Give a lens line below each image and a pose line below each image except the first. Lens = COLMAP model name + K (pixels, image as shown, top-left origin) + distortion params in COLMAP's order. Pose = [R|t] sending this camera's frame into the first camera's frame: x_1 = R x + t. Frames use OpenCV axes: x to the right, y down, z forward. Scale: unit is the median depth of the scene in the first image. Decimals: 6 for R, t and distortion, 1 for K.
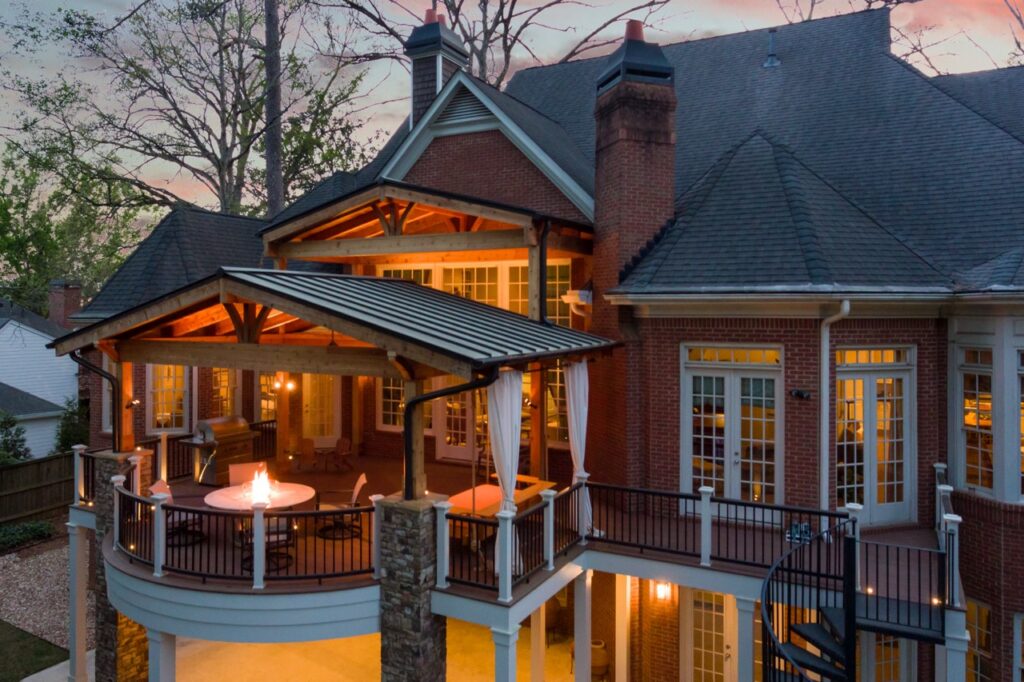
lens RADIAL K [[655.6, 0, 496.7], [0, 655.6, 349.4], [0, 0, 1]] dist [-0.043945, 0.042234]
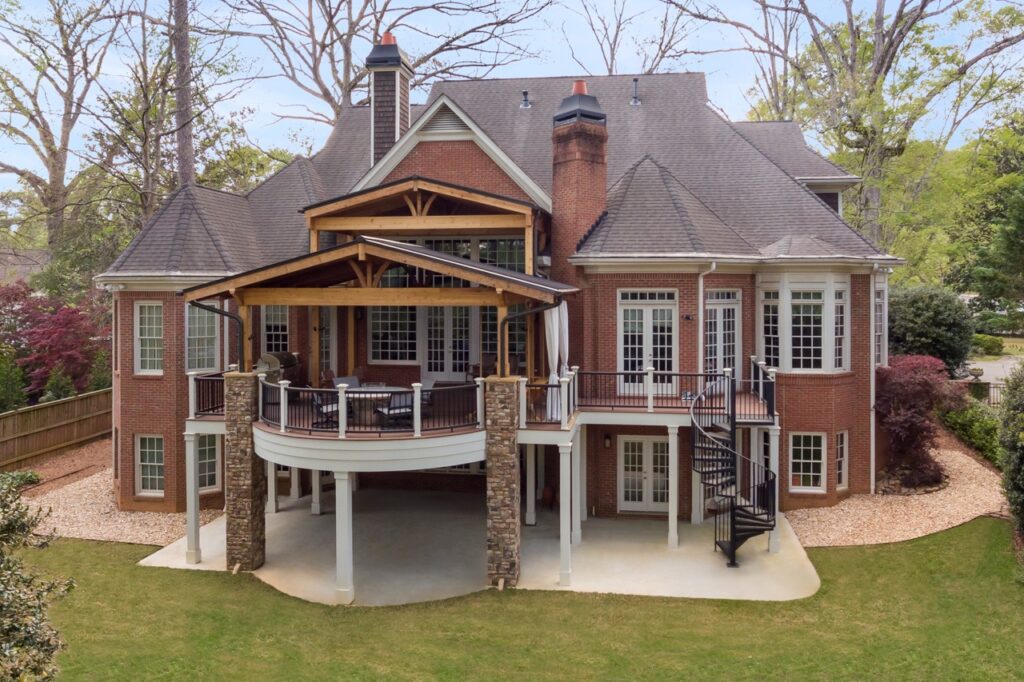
lens RADIAL K [[622.4, 0, 512.0], [0, 622.4, 341.0], [0, 0, 1]] dist [-0.015806, -0.000180]
pose [[0.949415, -0.029635, 0.312622, -0.442426], [0.019428, 0.999173, 0.035717, 0.057625], [-0.313422, -0.027837, 0.949206, -0.379832]]
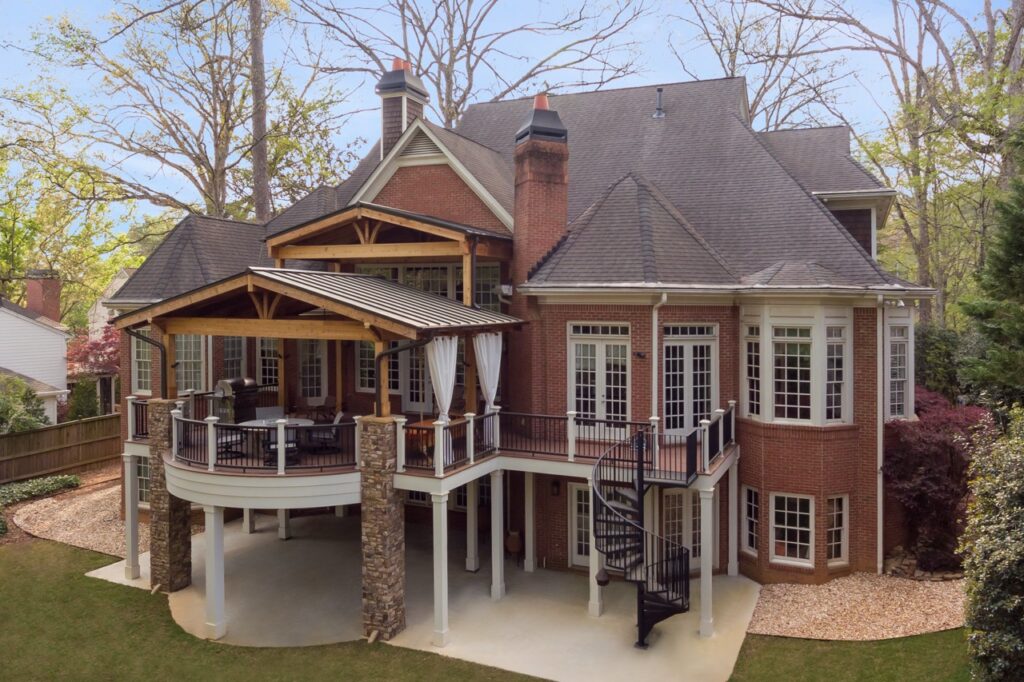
lens RADIAL K [[624.8, 0, 536.9], [0, 624.8, 359.0], [0, 0, 1]] dist [-0.030316, 0.023407]
pose [[0.994353, -0.001755, 0.106111, 0.062144], [-0.001350, 0.999573, 0.029182, 0.032724], [-0.106117, -0.029161, 0.993926, -0.386626]]
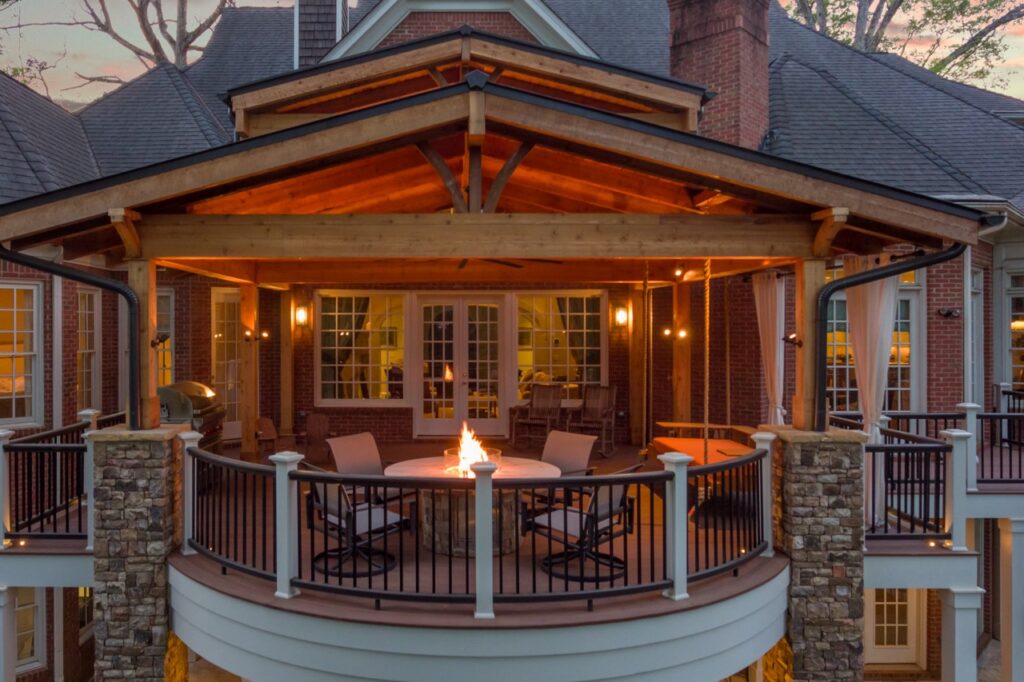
lens RADIAL K [[675.4, 0, 412.9], [0, 675.4, 366.5], [0, 0, 1]] dist [-0.015469, 0.001659]
pose [[0.901206, -0.028433, 0.432457, -0.601746], [0.024524, 0.999592, 0.014615, 0.102379], [-0.432696, -0.002566, 0.901536, 0.398345]]
